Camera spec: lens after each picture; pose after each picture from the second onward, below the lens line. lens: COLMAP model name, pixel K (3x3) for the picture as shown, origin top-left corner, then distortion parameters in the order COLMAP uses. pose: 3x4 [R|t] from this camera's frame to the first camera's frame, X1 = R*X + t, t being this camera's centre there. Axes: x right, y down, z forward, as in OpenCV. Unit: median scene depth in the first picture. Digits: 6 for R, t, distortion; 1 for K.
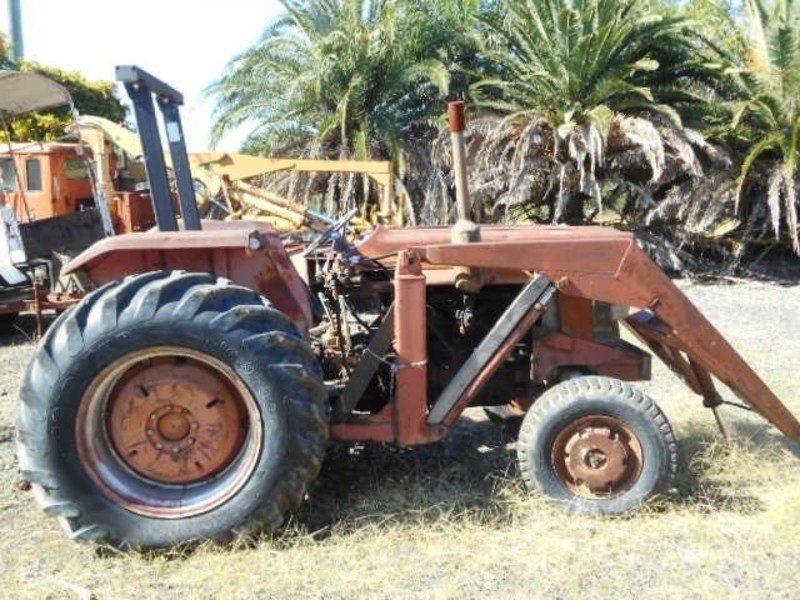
lens RADIAL K [[796.9, 0, 399.8], [0, 796.9, 299.9], [0, 0, 1]] dist [-0.009234, 0.000000]
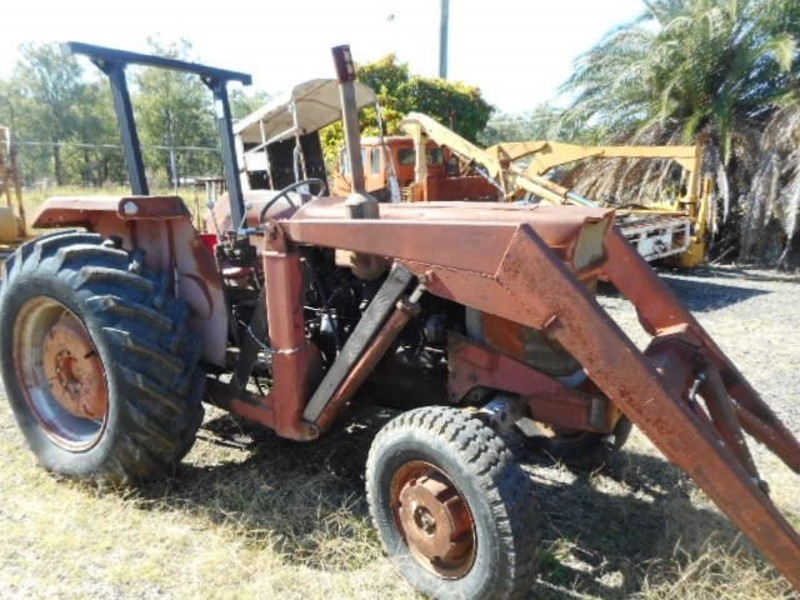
lens RADIAL K [[619.4, 0, 397.7], [0, 619.4, 303.8], [0, 0, 1]] dist [0.013172, -0.005990]
pose [[0.797801, 0.125064, -0.589807, 0.527928], [-0.090661, 0.992011, 0.087717, -0.045878], [0.596065, -0.016508, 0.802766, 0.515758]]
